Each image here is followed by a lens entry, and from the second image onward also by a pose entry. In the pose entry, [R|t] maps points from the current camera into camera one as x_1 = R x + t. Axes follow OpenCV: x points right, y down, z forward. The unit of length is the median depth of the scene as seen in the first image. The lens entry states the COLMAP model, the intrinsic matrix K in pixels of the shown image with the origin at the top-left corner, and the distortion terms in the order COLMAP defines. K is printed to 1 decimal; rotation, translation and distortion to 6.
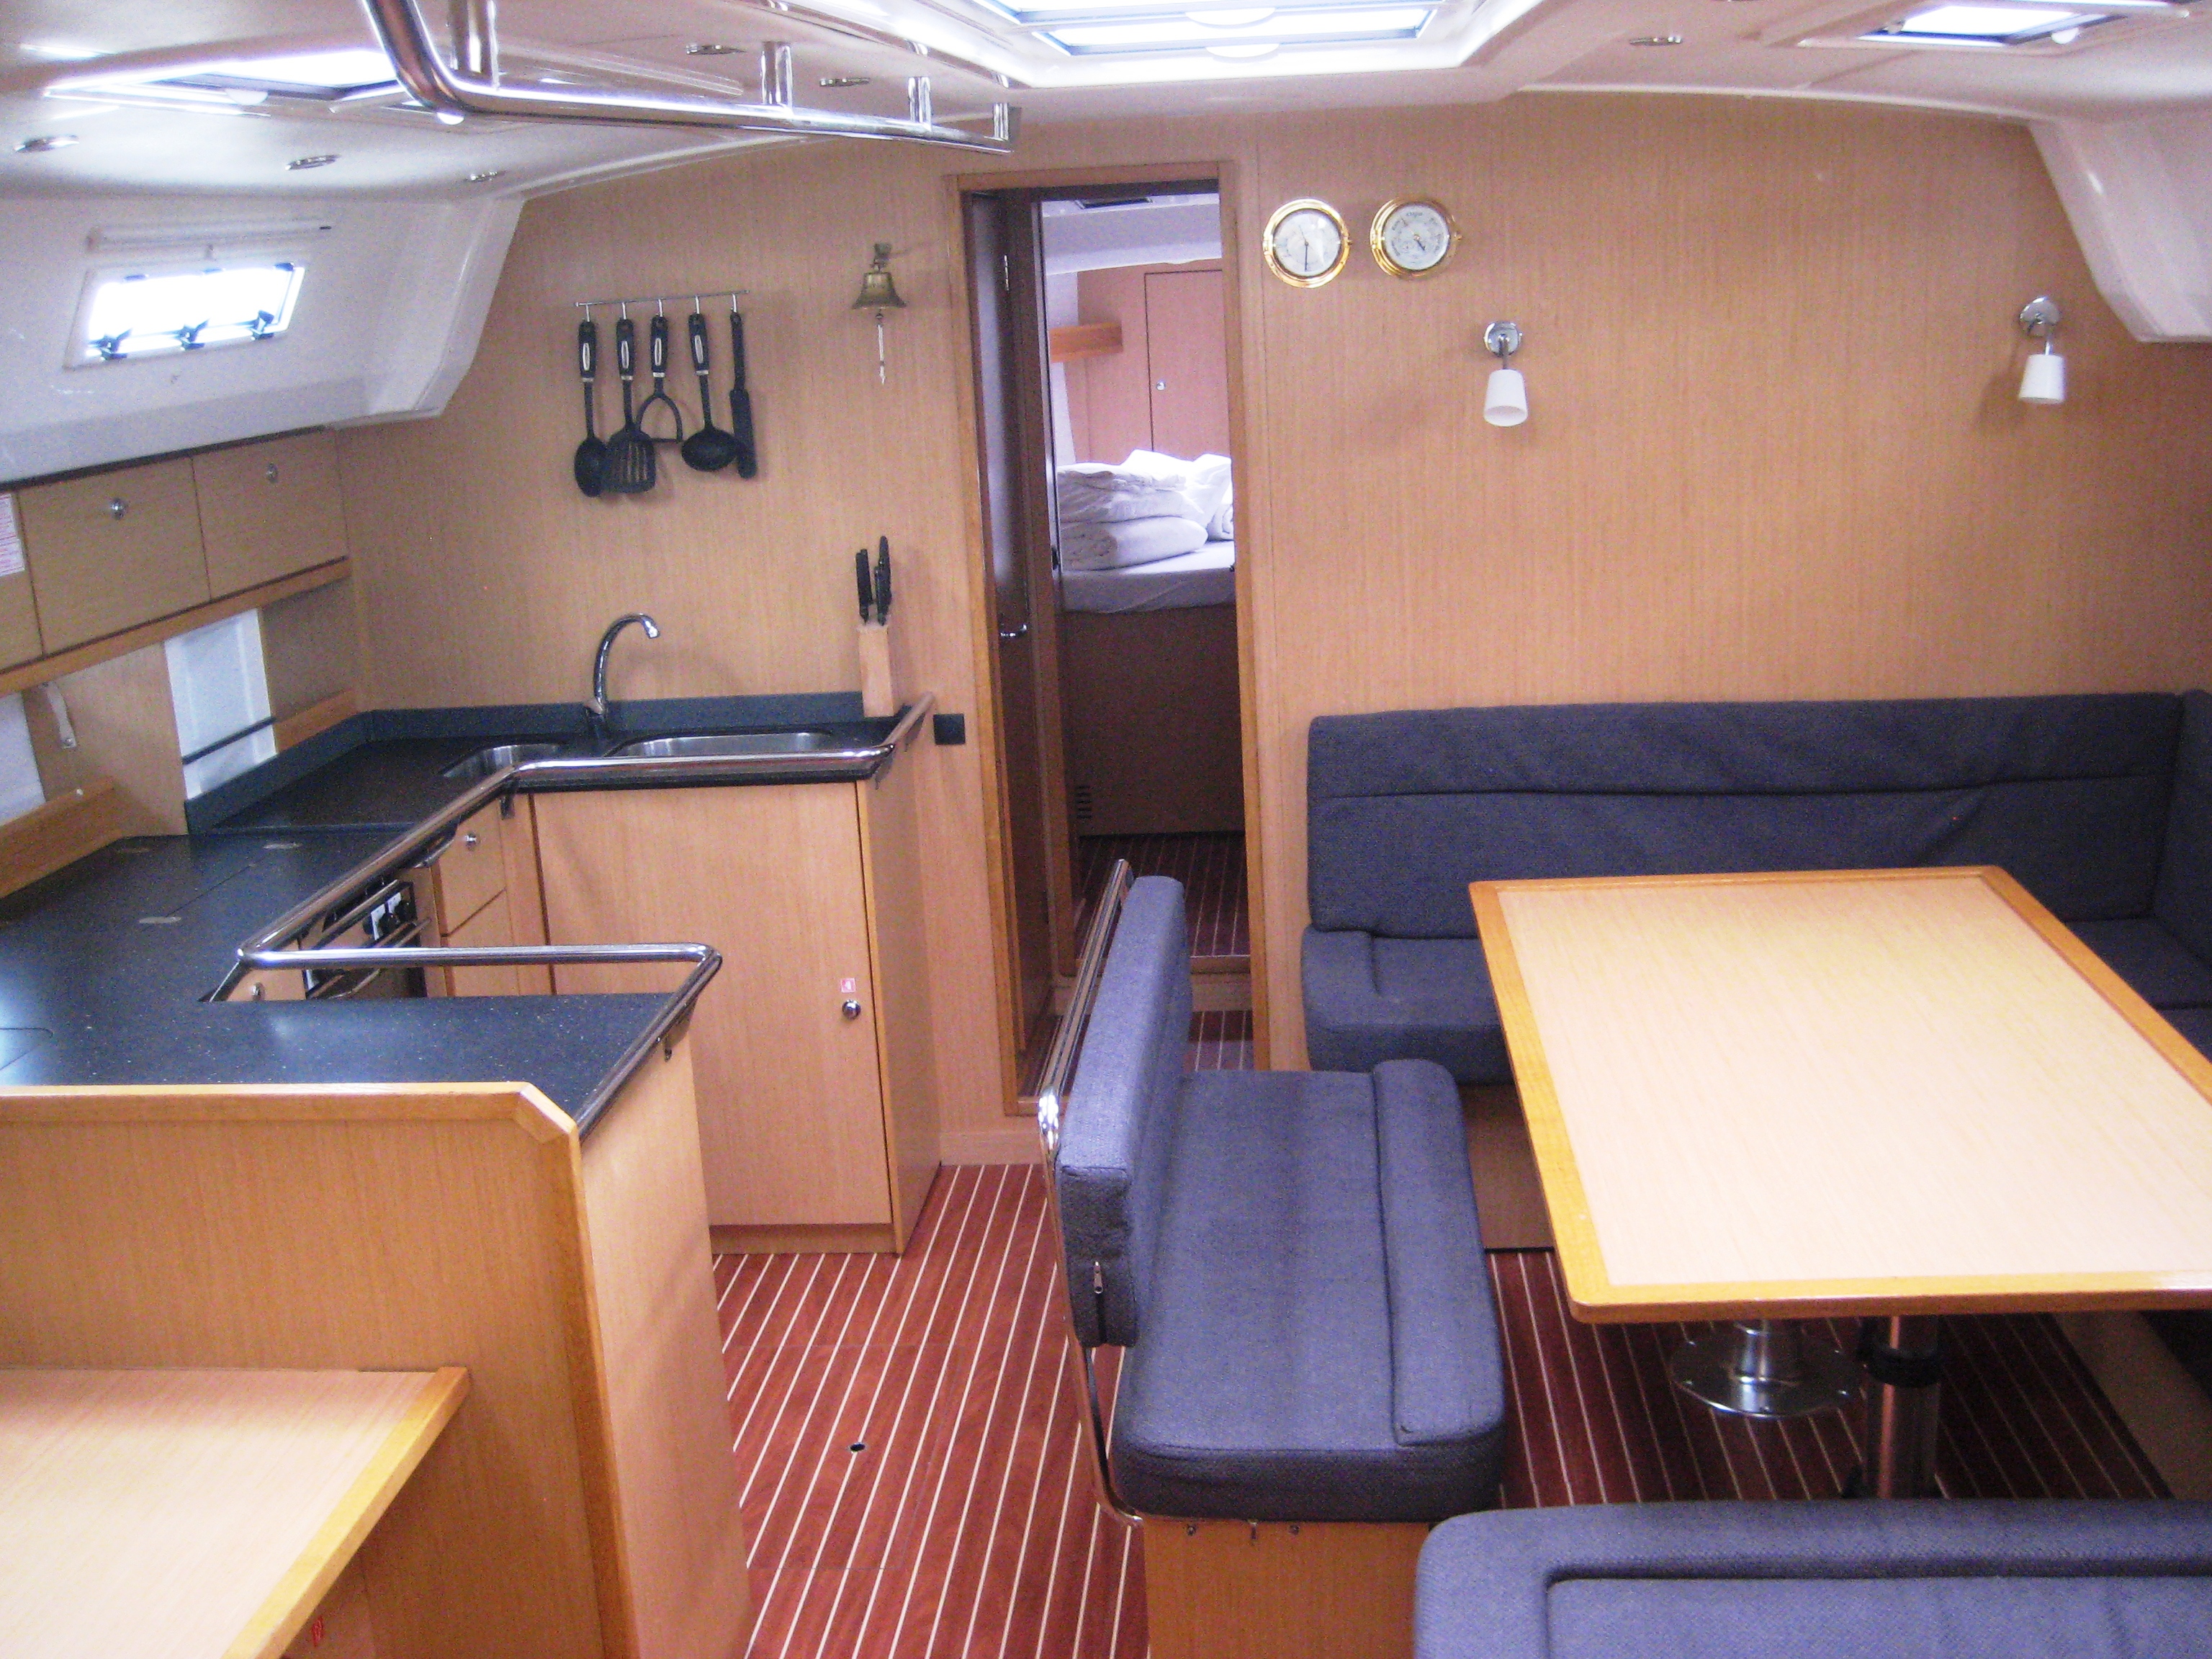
lens RADIAL K [[2295.2, 0, 1132.6], [0, 2295.2, 829.4], [0, 0, 1]] dist [-0.146825, 0.158931]
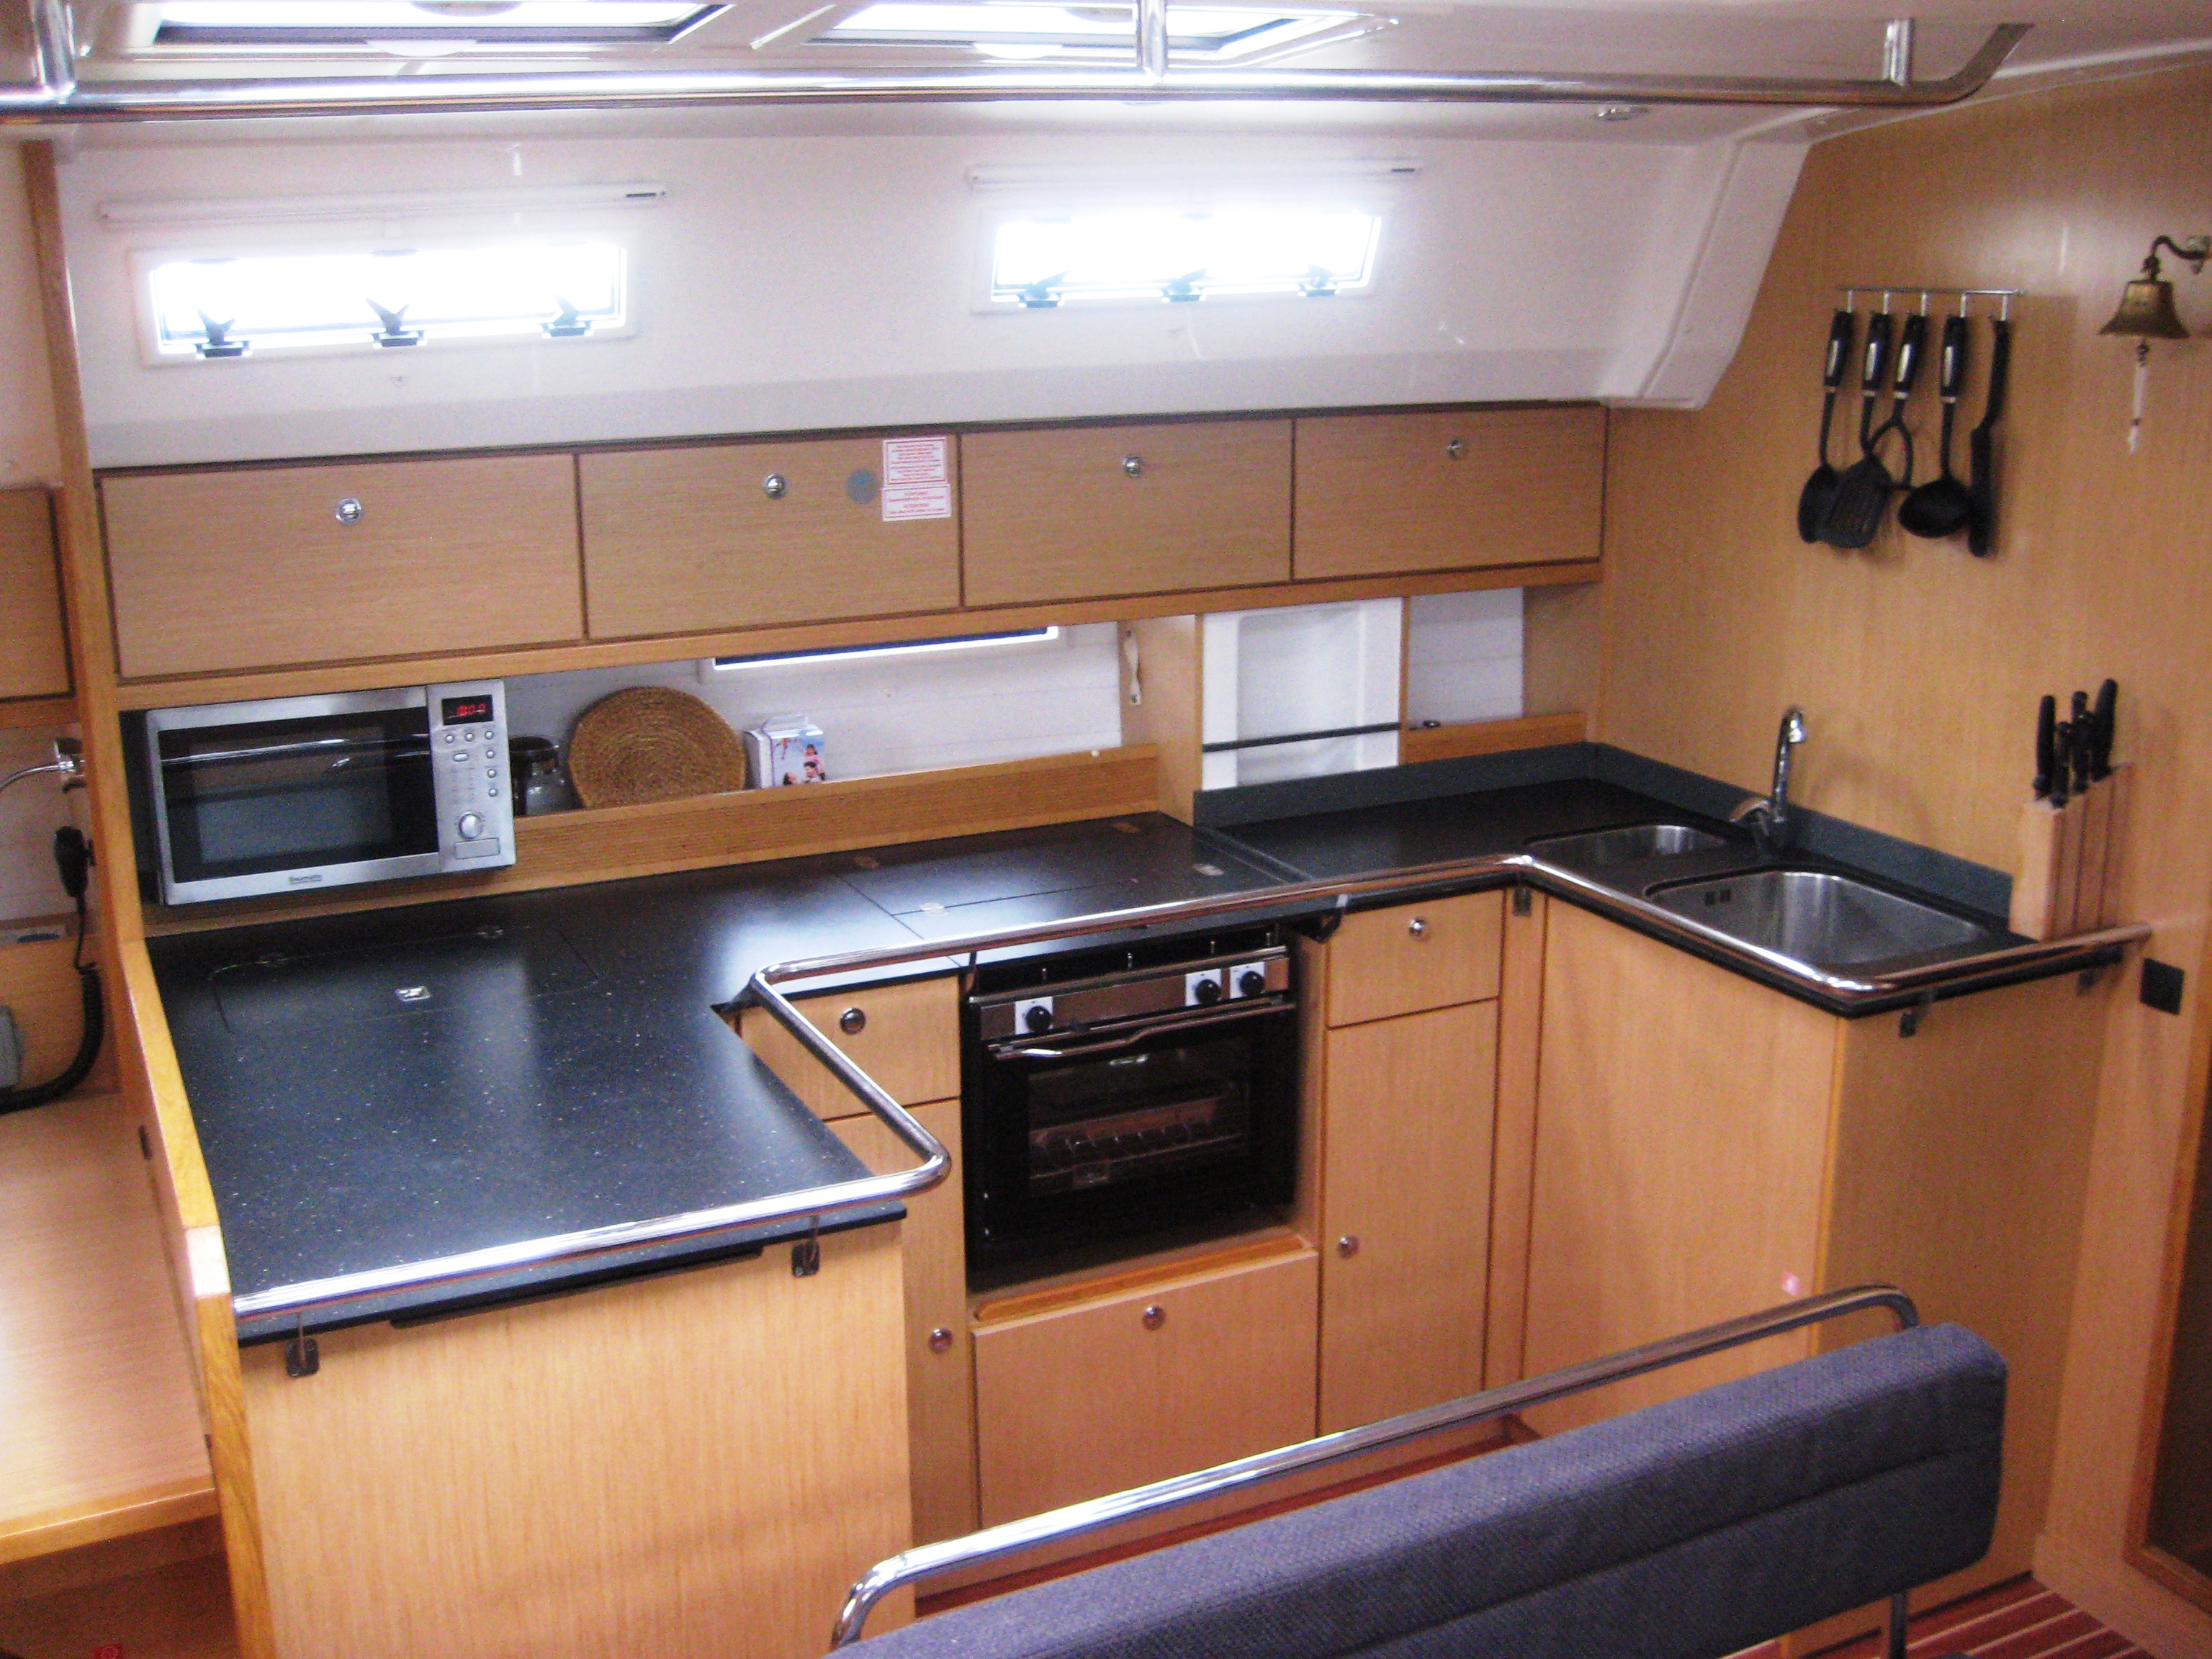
lens RADIAL K [[2295.2, 0, 1132.6], [0, 2295.2, 829.4], [0, 0, 1]] dist [-0.146825, 0.158931]
pose [[0.527008, 0.268062, -0.806477, 0.279887], [-0.232391, 0.958240, 0.166645, -0.129267], [0.817470, 0.099595, 0.567295, 0.400620]]
